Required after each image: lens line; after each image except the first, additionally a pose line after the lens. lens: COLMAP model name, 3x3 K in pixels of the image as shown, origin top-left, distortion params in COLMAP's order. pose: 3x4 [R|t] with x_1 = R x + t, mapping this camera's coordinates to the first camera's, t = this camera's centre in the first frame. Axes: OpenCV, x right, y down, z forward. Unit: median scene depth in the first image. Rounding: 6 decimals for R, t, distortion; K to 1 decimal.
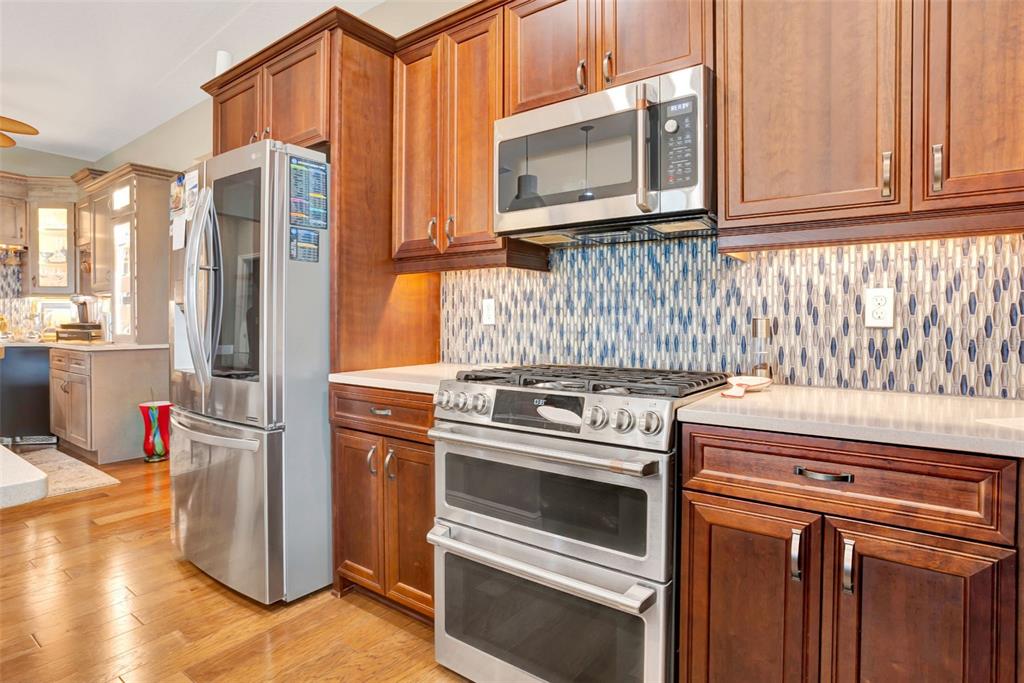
lens RADIAL K [[530.6, 0, 520.7], [0, 530.6, 326.4], [0, 0, 1]] dist [-0.038163, 0.008719]
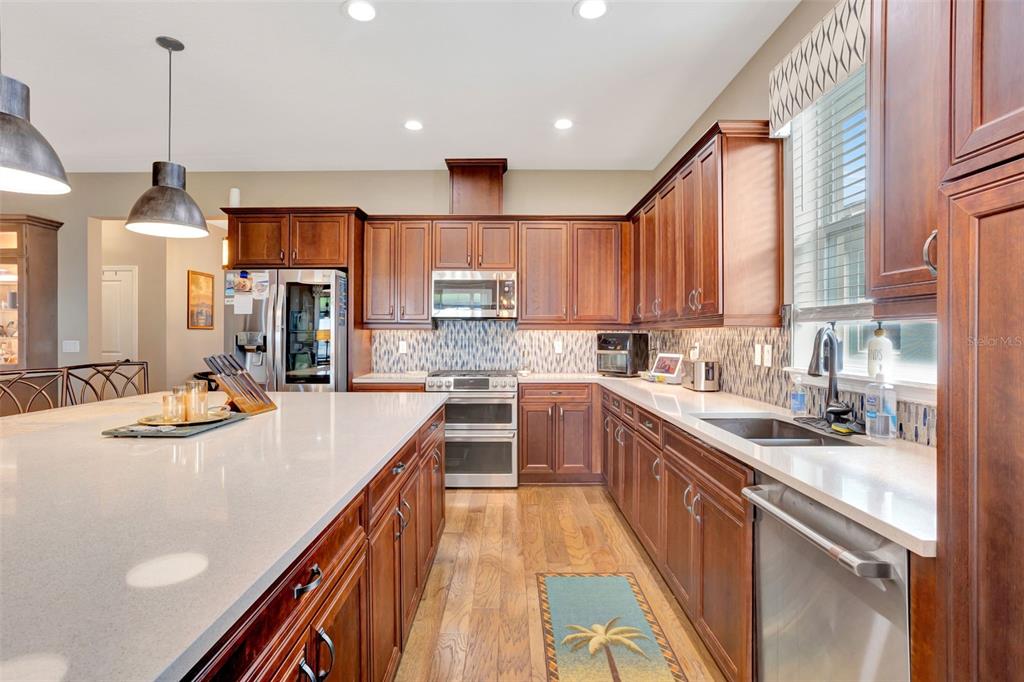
lens RADIAL K [[530.6, 0, 515.2], [0, 530.6, 337.6], [0, 0, 1]] dist [-0.038163, 0.008719]
pose [[0.801963, -0.002942, 0.597366, -1.250138], [0.007054, 0.999965, -0.004546, -0.069874], [-0.597332, 0.007860, 0.801956, -1.235956]]
